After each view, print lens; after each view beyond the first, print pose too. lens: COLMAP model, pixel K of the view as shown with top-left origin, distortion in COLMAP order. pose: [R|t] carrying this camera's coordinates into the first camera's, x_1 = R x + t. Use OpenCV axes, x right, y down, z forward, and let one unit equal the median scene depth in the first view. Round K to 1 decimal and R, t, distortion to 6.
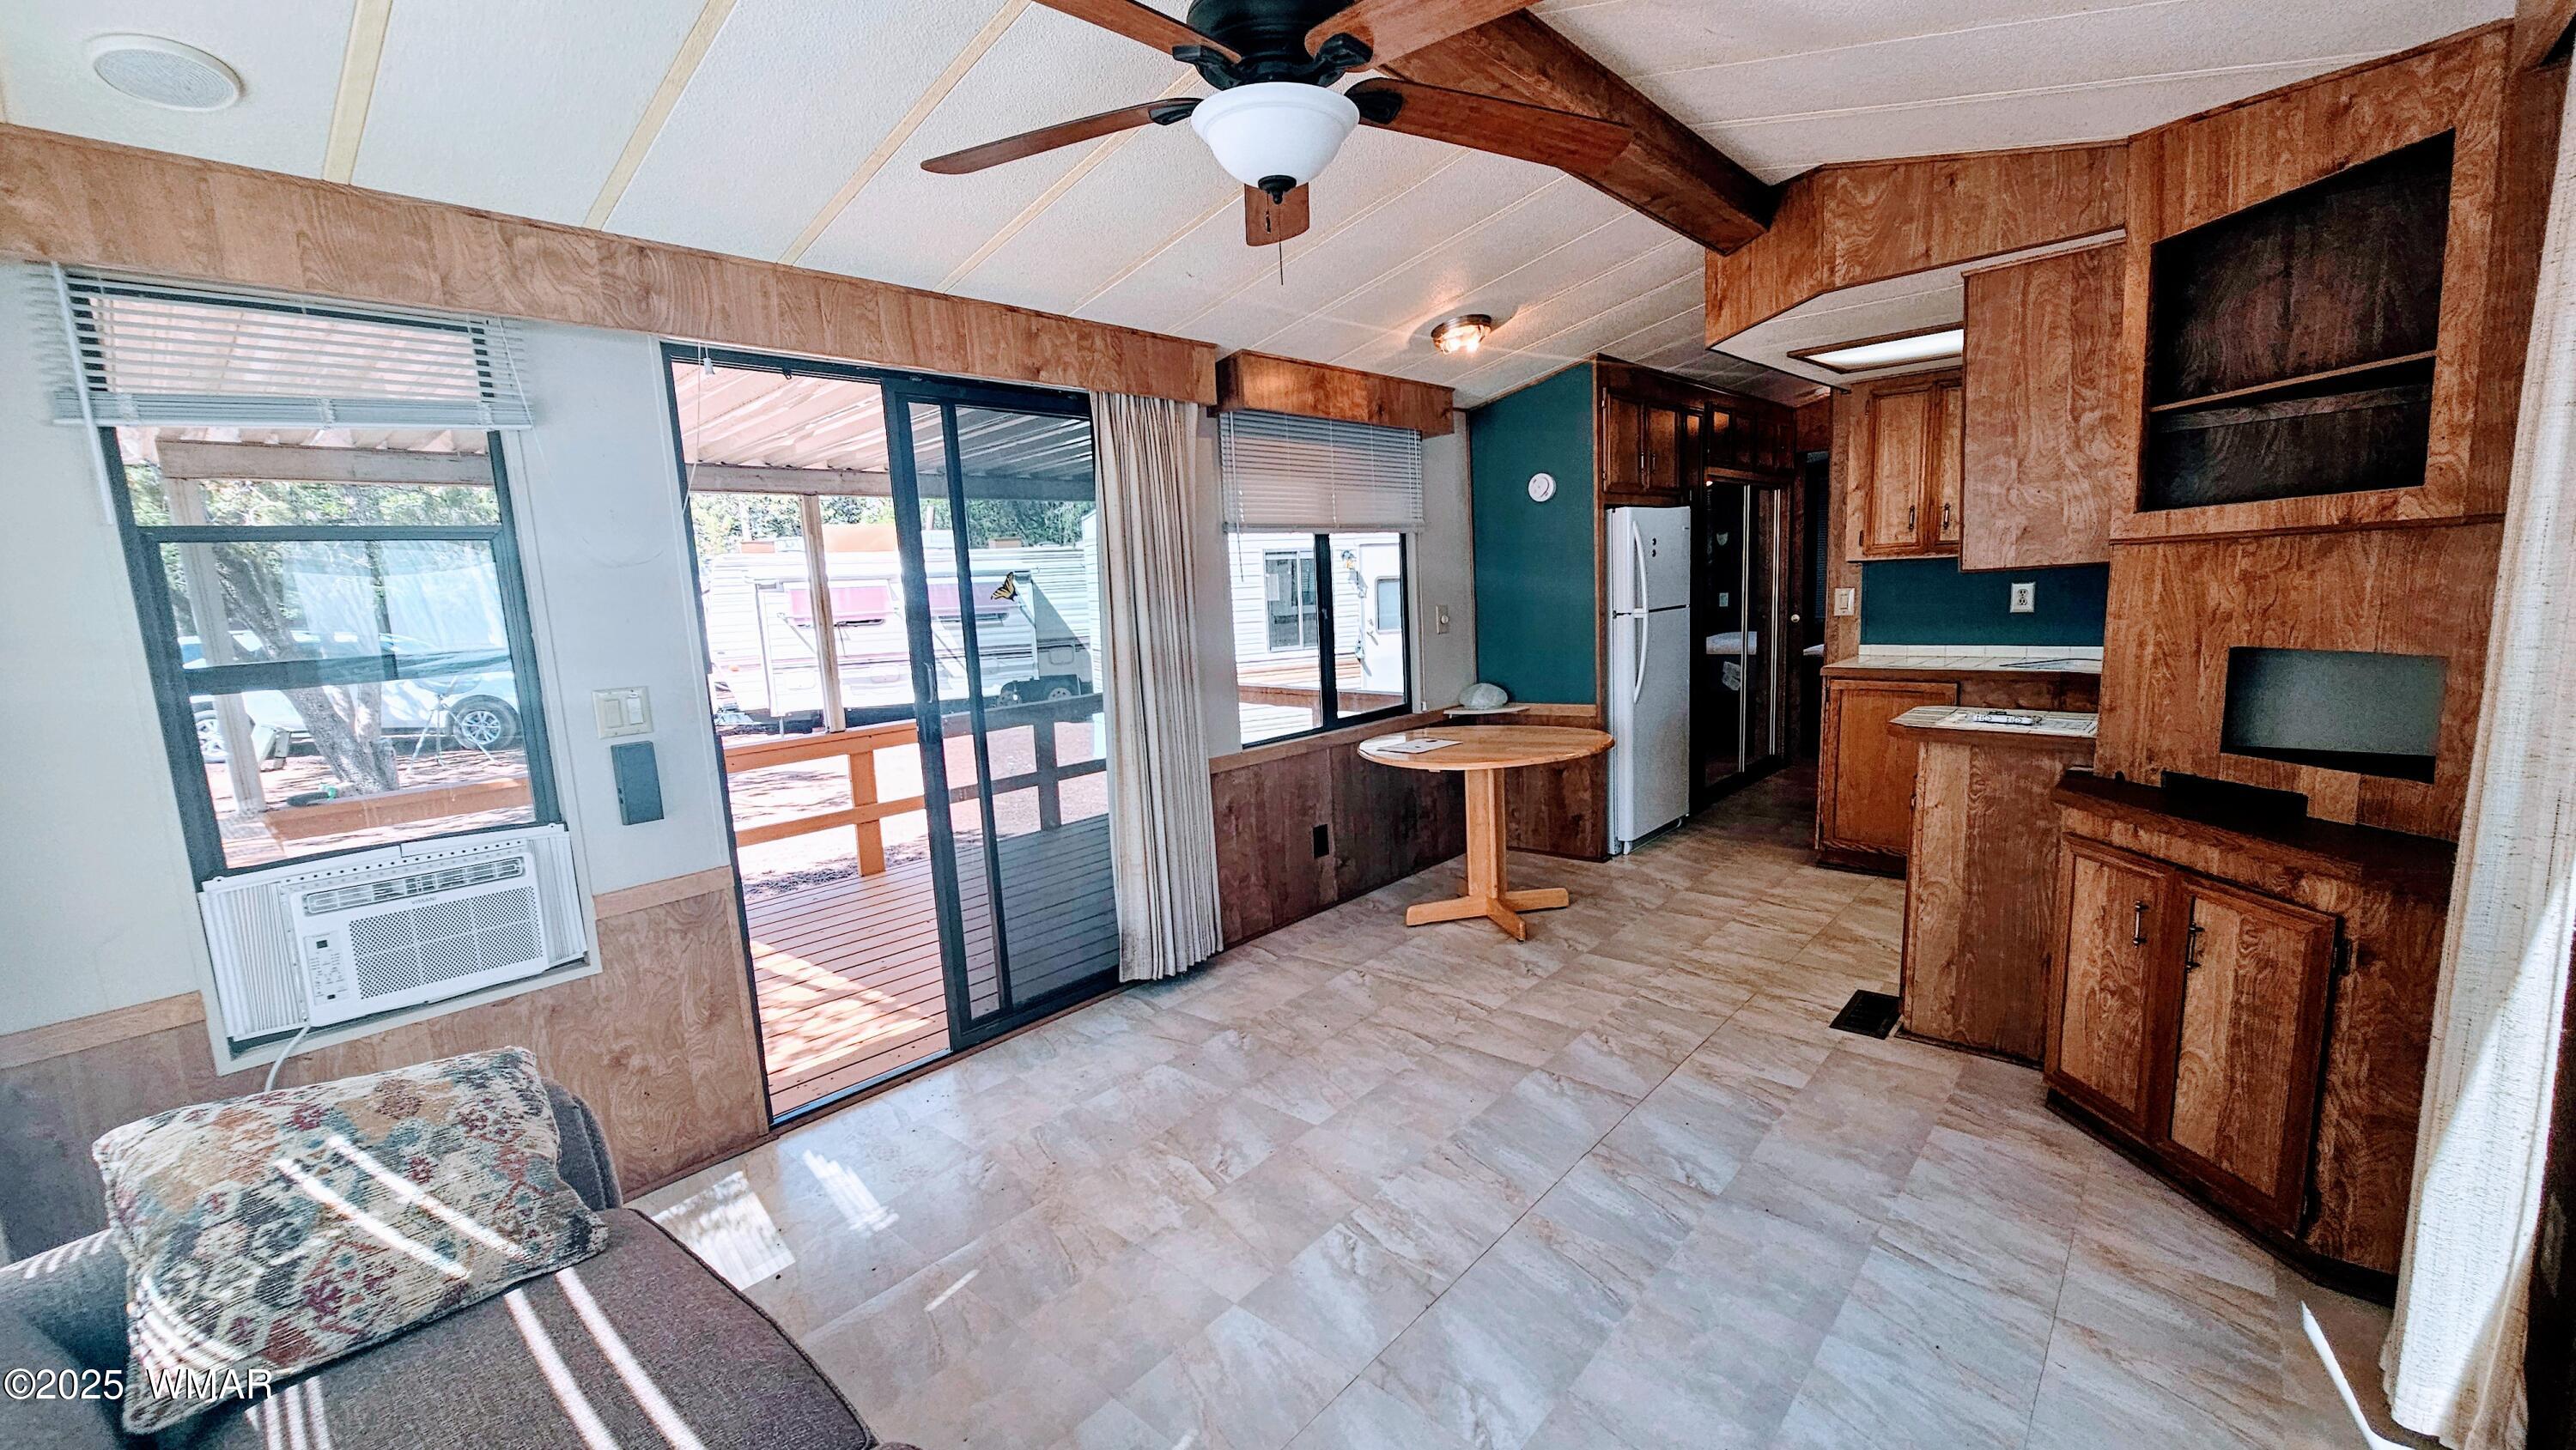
lens RADIAL K [[1050.9, 0, 1293.3], [0, 1050.9, 737.7], [0, 0, 1]] dist [0.003623, -0.000564]
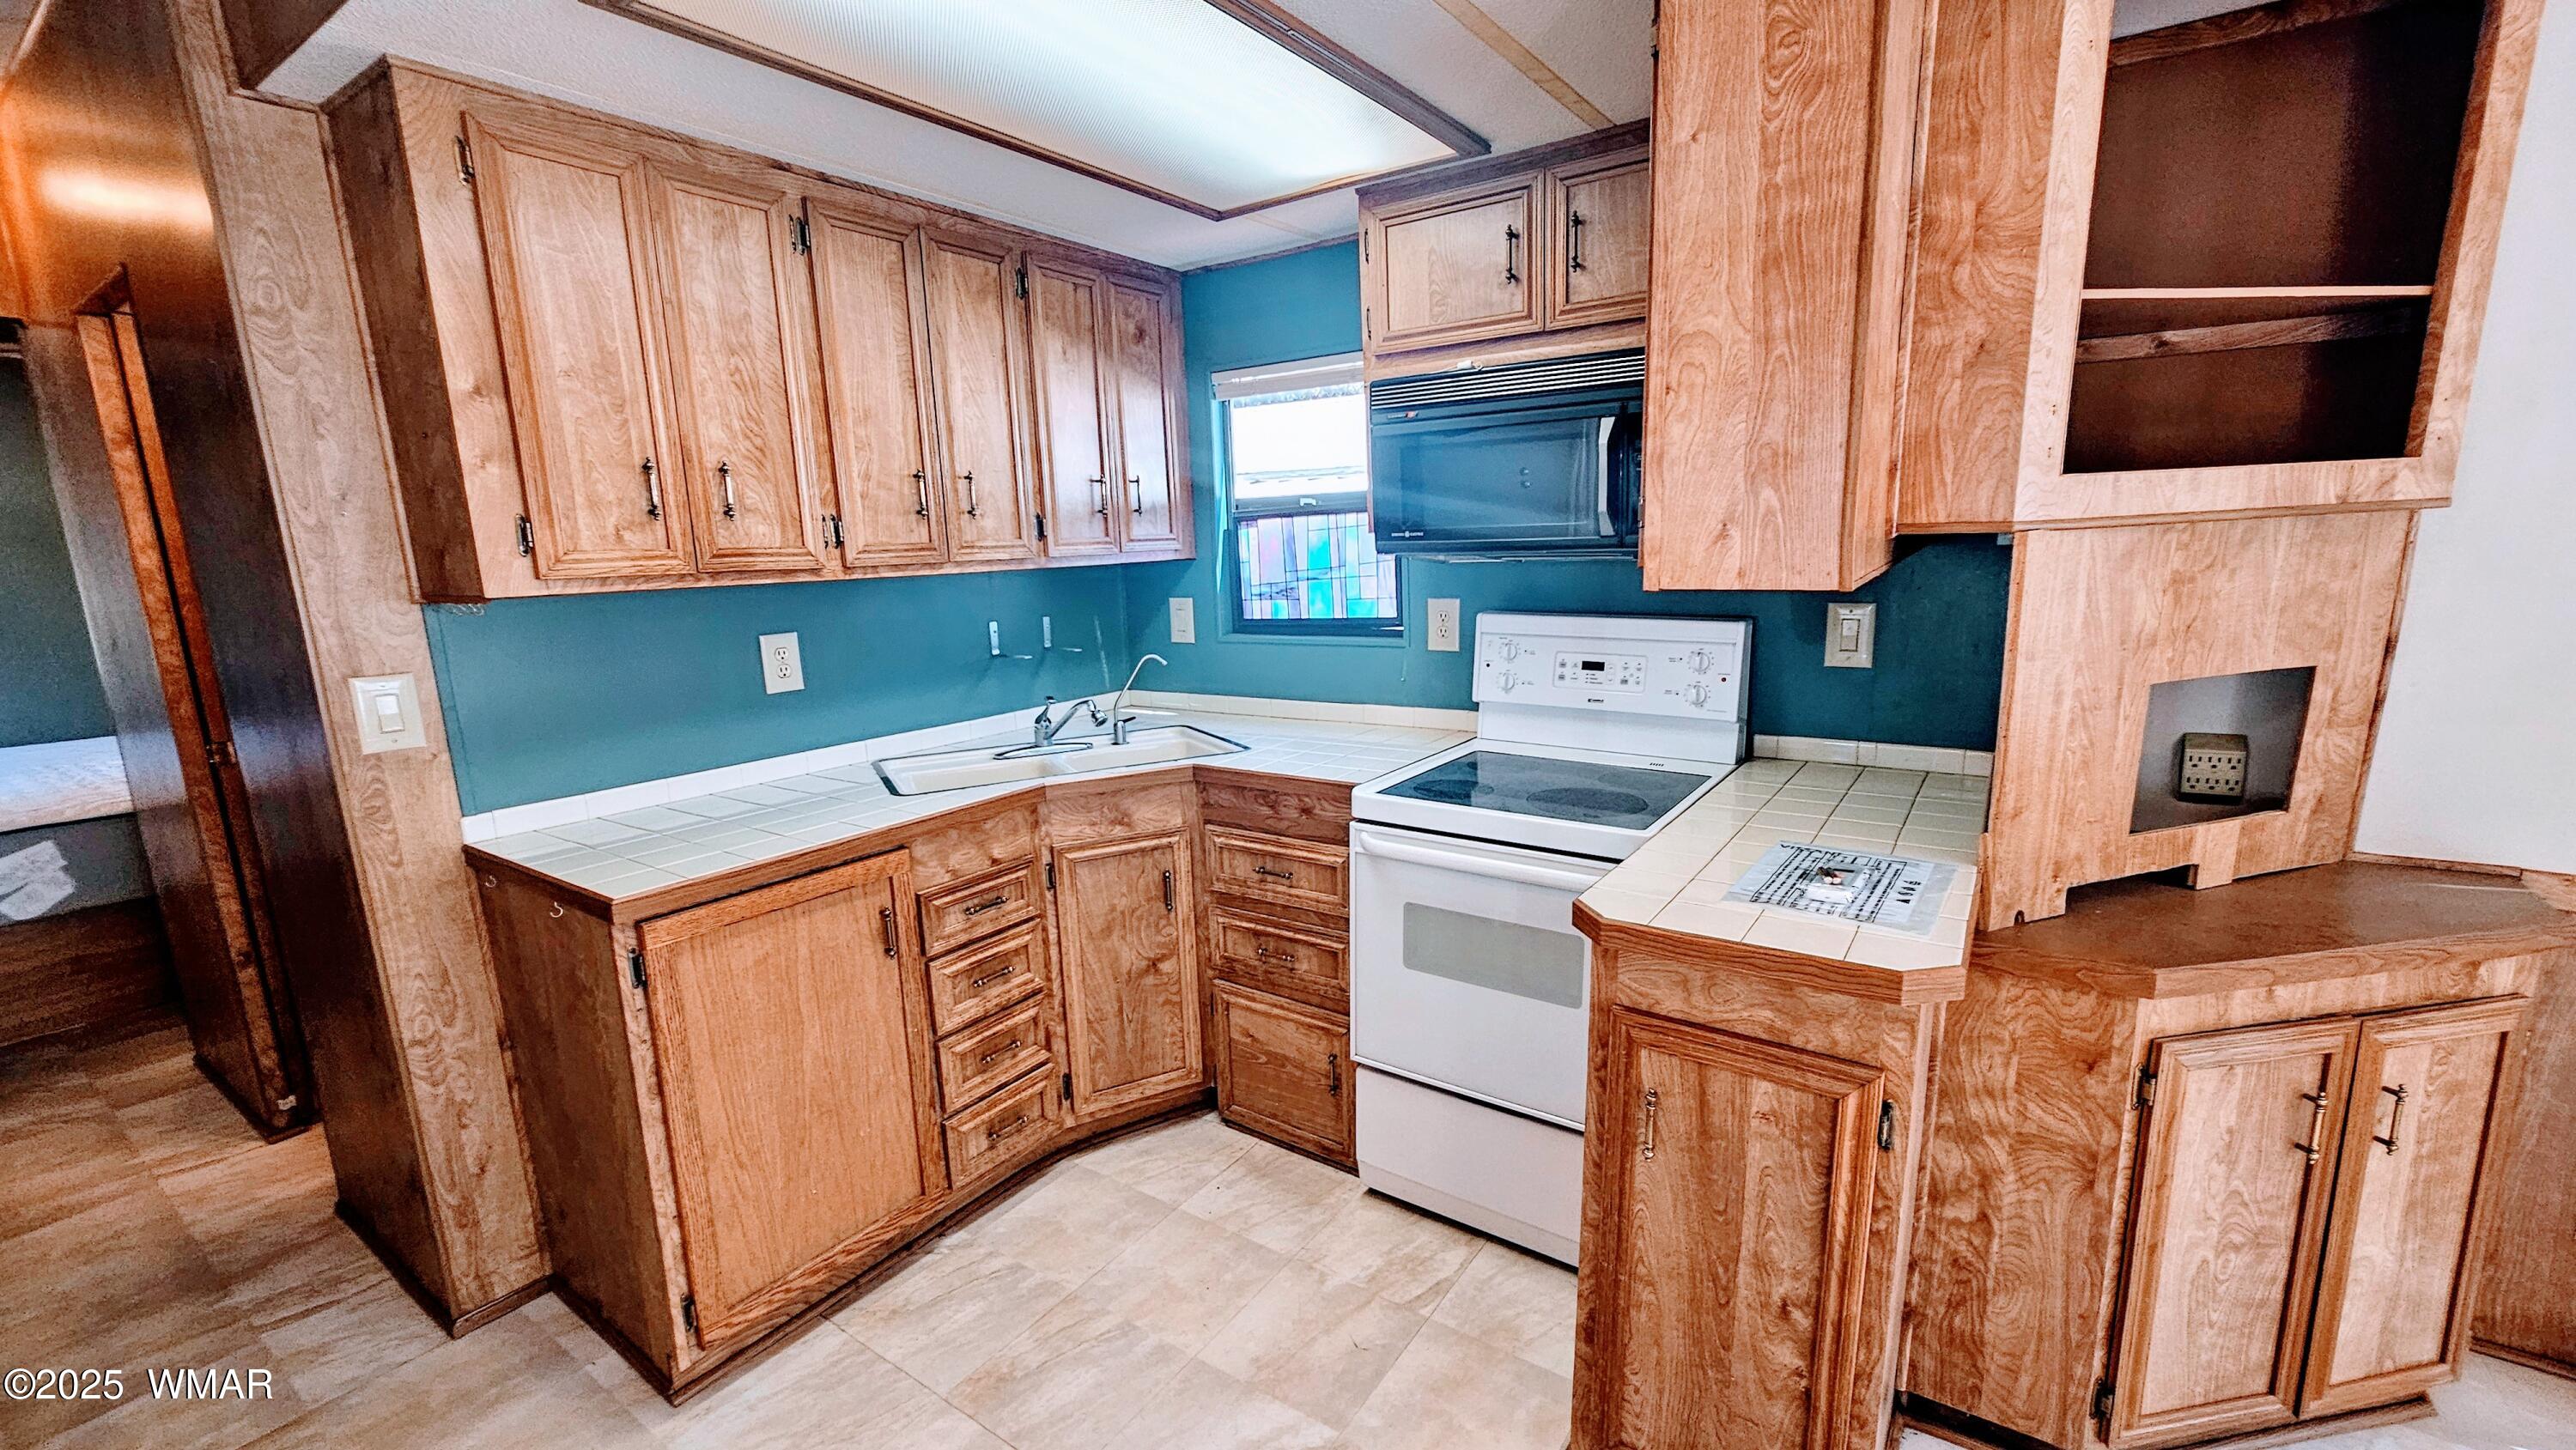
lens RADIAL K [[1050.9, 0, 1295.3], [0, 1050.9, 743.2], [0, 0, 1]] dist [0.003623, -0.000564]
pose [[-0.117082, -0.141827, 0.982943, 0.259480], [0.187684, 0.968755, 0.162136, -0.238369], [-0.975226, 0.203466, -0.086805, 1.455936]]
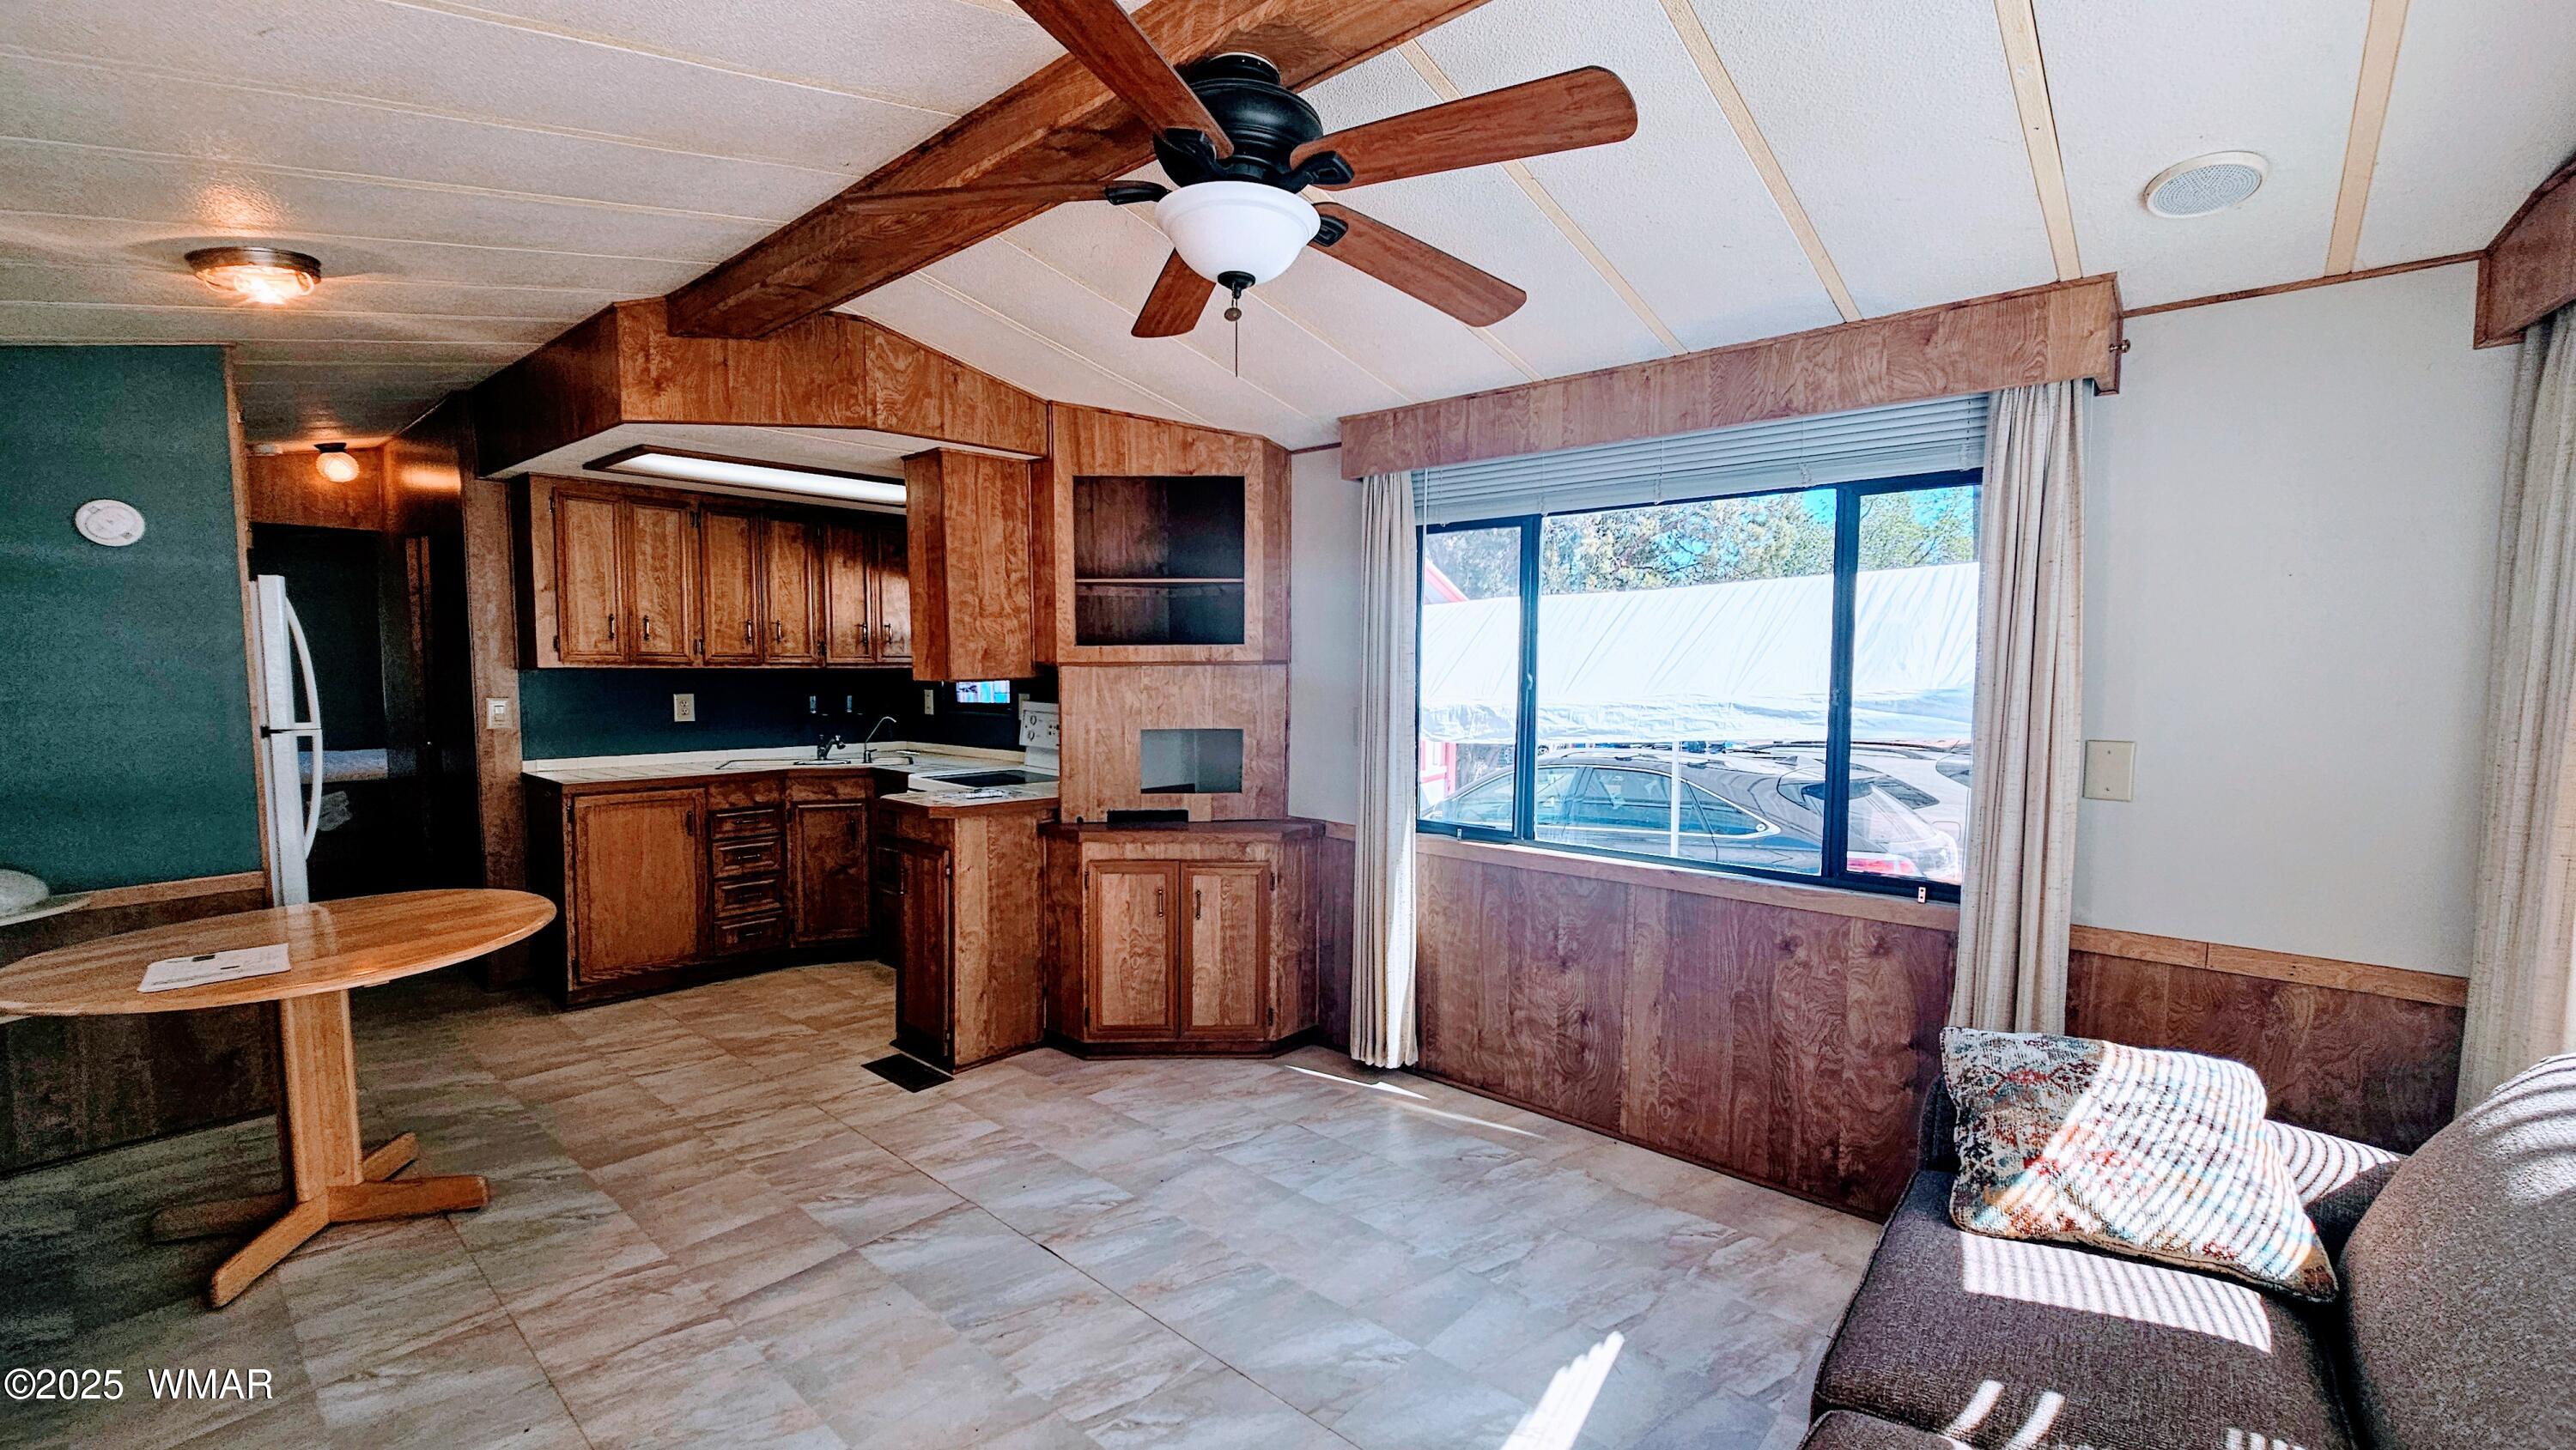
lens RADIAL K [[1050.9, 0, 1294.3], [0, 1050.9, 742.2], [0, 0, 1]] dist [0.003623, -0.000564]
pose [[-0.002329, -0.030483, 0.999533, -0.708033], [0.142762, 0.989287, 0.030503, -0.075467], [-0.989754, 0.142766, 0.002048, 0.691130]]
